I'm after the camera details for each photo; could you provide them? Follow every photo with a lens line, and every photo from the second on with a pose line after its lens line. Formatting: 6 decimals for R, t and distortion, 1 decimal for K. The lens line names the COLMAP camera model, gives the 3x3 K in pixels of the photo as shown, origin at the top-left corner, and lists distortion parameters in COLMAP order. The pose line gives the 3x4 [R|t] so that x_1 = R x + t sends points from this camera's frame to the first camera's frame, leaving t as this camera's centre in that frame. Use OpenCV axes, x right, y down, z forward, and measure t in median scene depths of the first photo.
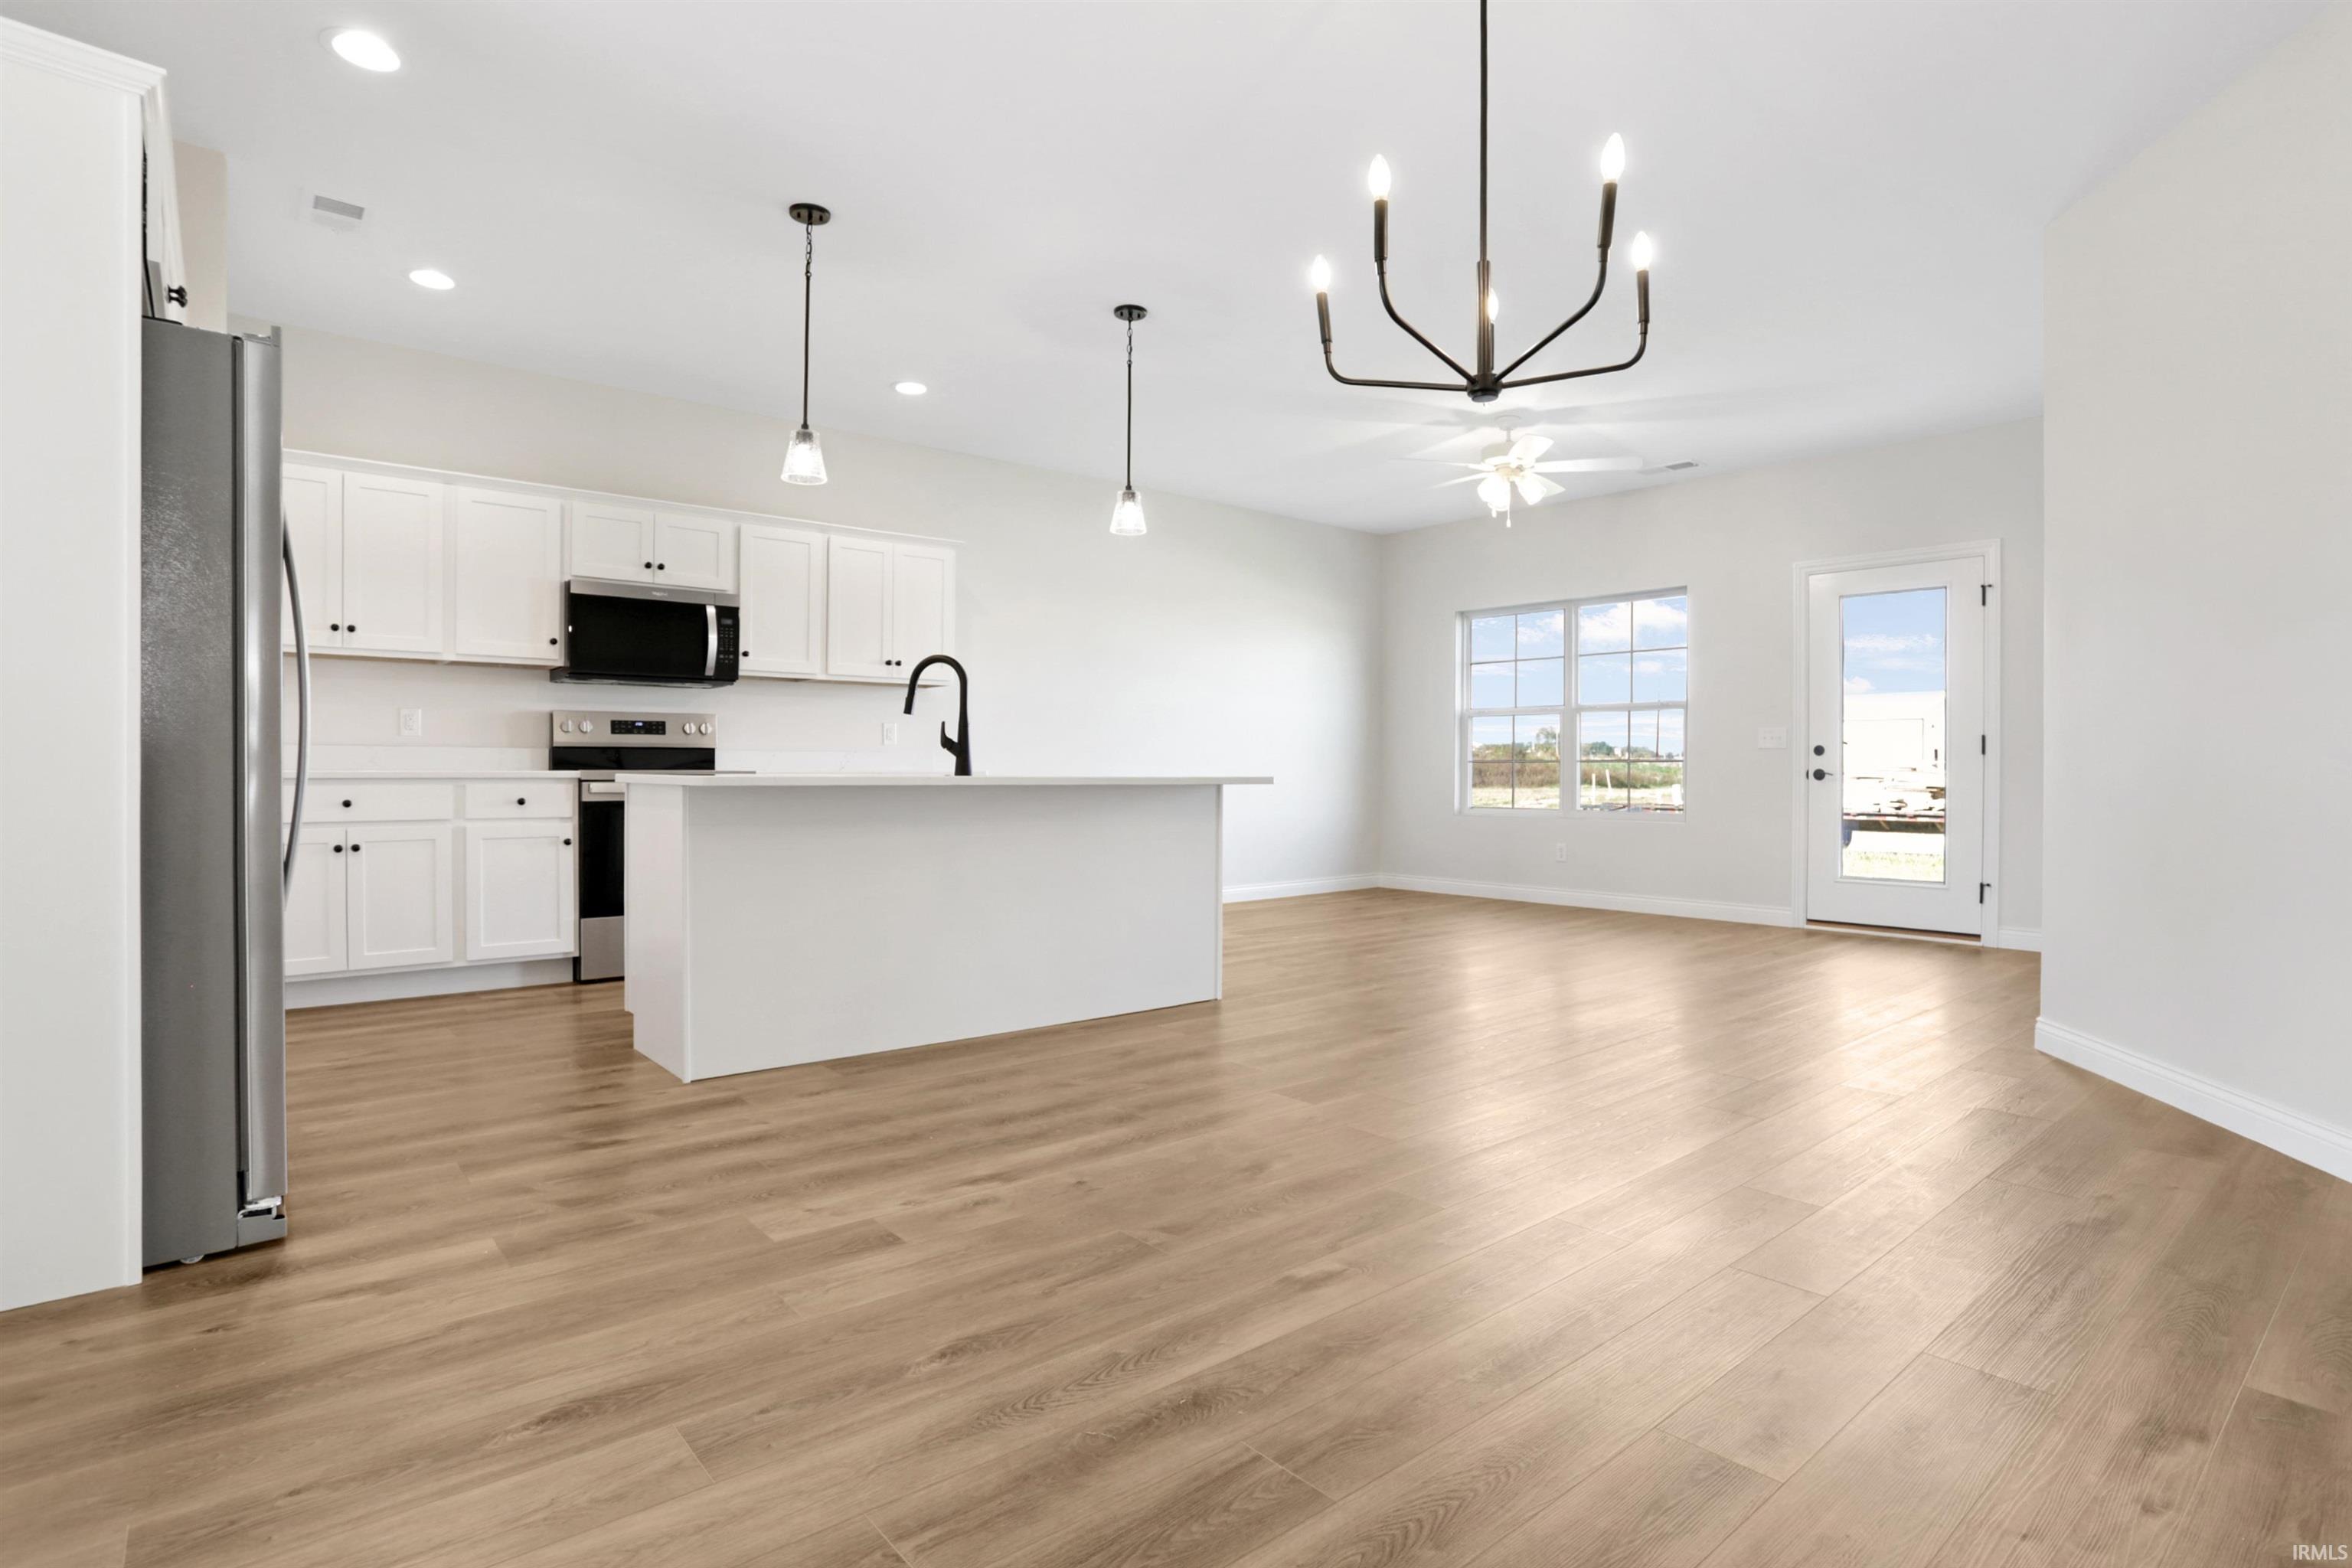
lens RADIAL K [[1166.8, 0, 1179.1], [0, 1166.8, 759.5], [0, 0, 1]] dist [-0.061471, 0.032049]
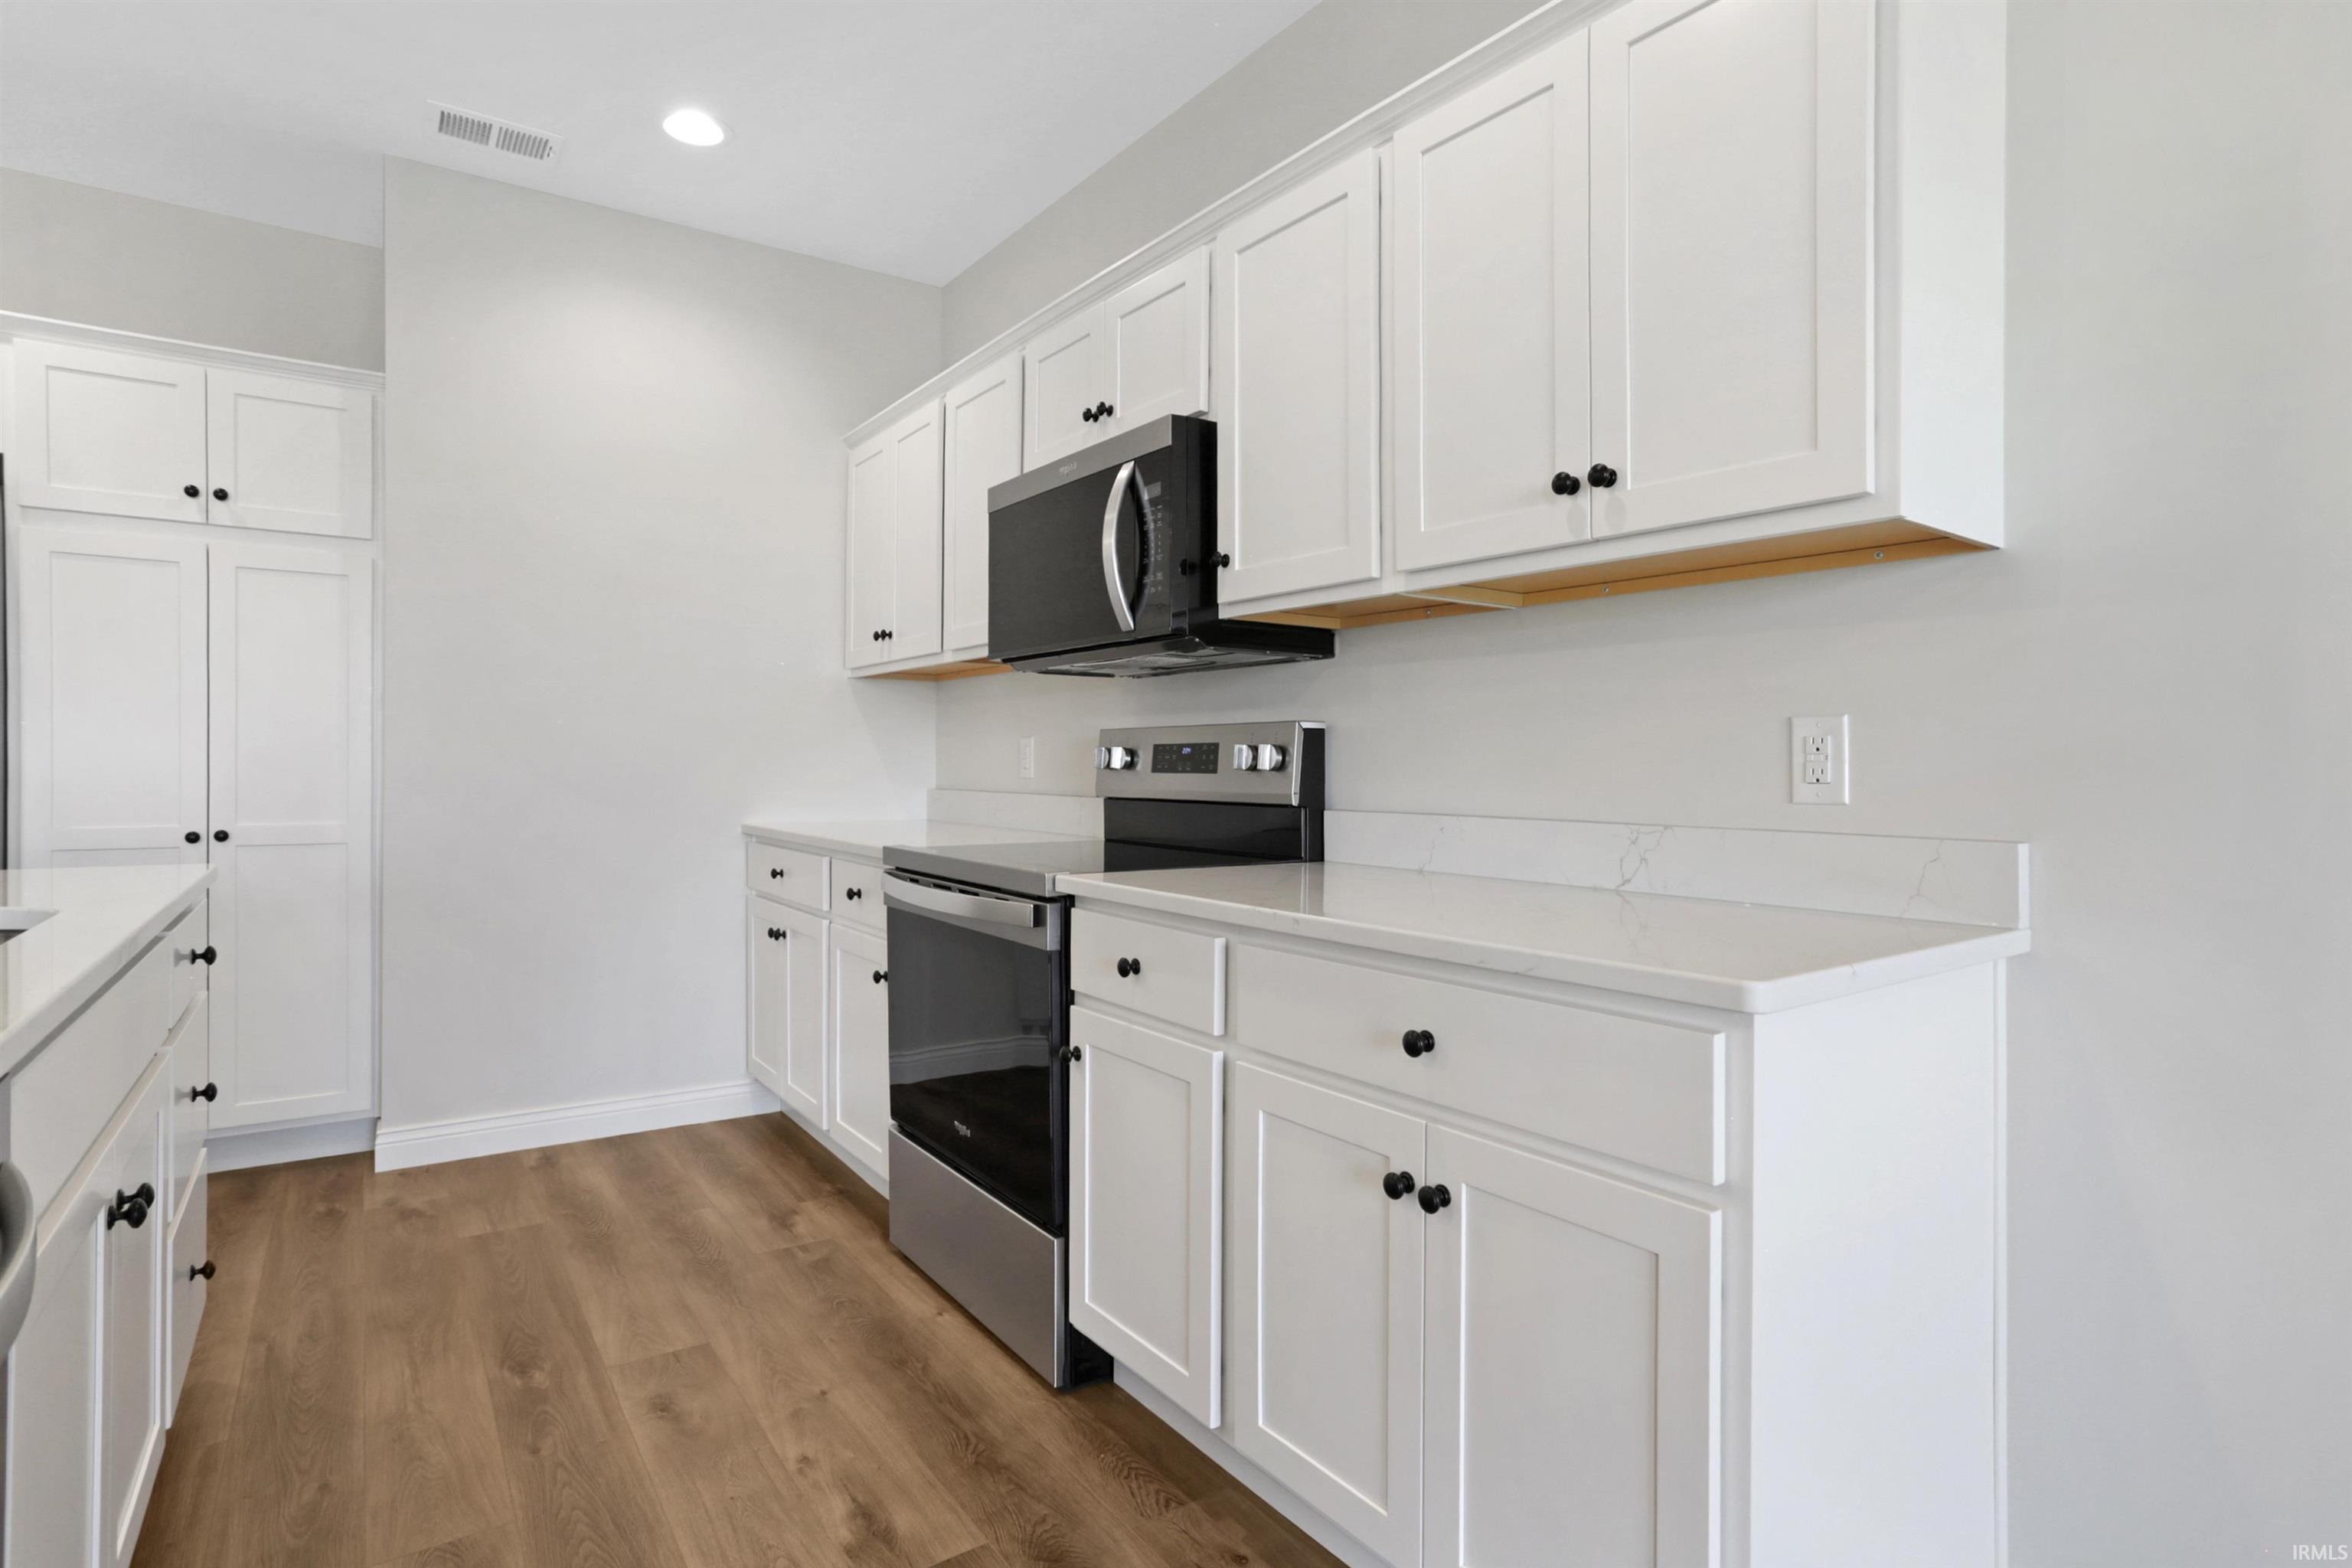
lens RADIAL K [[1177.9, 0, 1178.0], [0, 1177.9, 742.2], [0, 0, 1]] dist [-0.059399, 0.025607]
pose [[-0.070290, -0.021553, -0.997294, 0.010221], [-0.002790, 0.999767, -0.021409, -0.025677], [0.997523, 0.001278, -0.070334, 1.107218]]
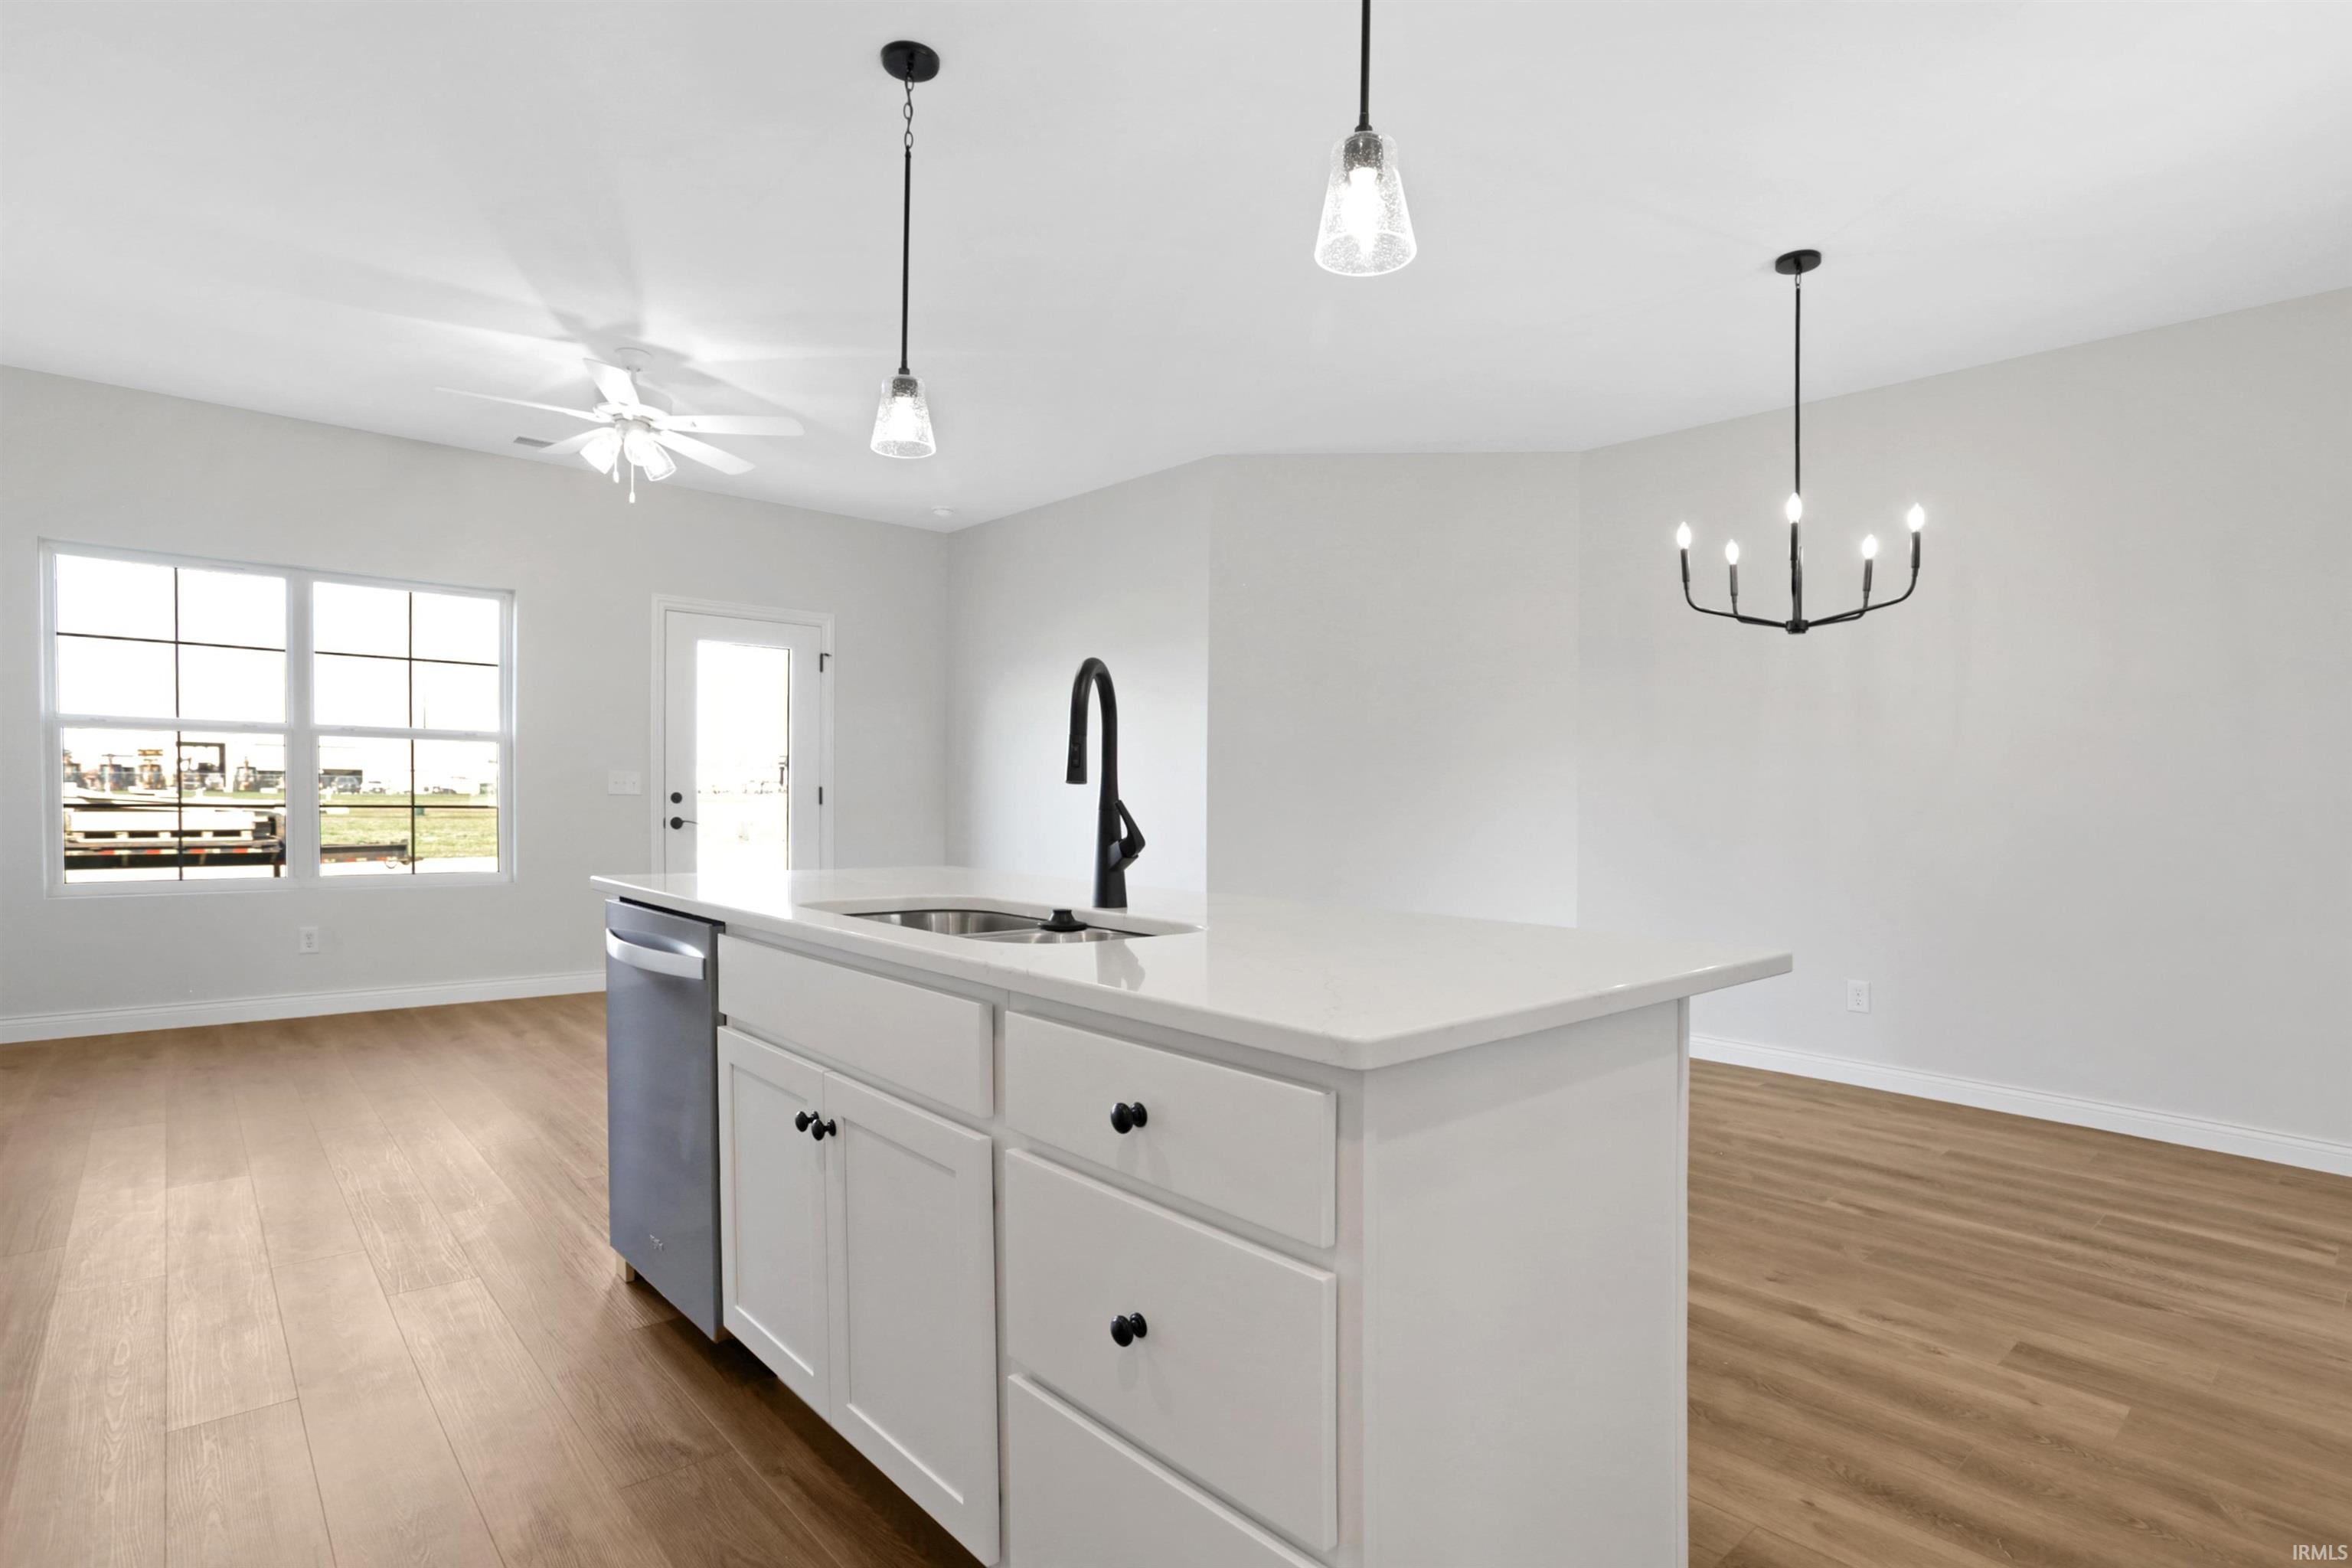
lens RADIAL K [[1189.2, 0, 1143.2], [0, 1189.2, 817.0], [0, 0, 1]] dist [-0.063160, 0.037239]
pose [[-0.021087, -0.022962, 0.999514, -0.548703], [-0.022914, 0.999485, 0.022478, -0.028800], [-0.999515, -0.022429, -0.021603, 0.793553]]
